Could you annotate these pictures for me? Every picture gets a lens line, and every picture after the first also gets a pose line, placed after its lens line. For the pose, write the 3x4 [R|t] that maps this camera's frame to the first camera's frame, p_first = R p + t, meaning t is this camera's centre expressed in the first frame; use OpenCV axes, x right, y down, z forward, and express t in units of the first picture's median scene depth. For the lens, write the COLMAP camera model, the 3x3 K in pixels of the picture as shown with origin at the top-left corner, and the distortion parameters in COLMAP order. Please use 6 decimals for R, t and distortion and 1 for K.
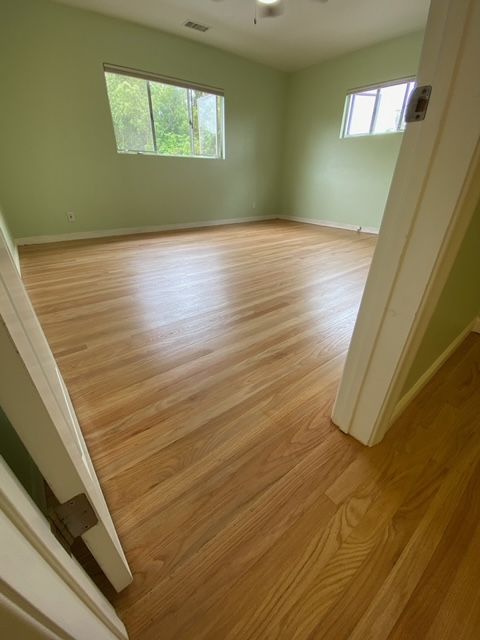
lens RADIAL K [[259.3, 0, 240.0], [0, 259.3, 320.0], [0, 0, 1]] dist [0.003066, -0.013337]
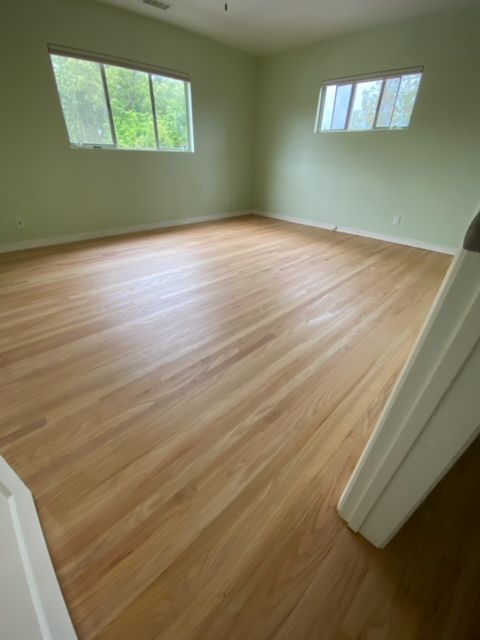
lens RADIAL K [[259.3, 0, 240.0], [0, 259.3, 320.0], [0, 0, 1]] dist [0.003066, -0.013337]
pose [[0.994424, -0.040928, 0.097184, -0.017071], [0.035529, 0.997761, 0.056656, -0.125054], [-0.099286, -0.052887, 0.993652, 0.062470]]
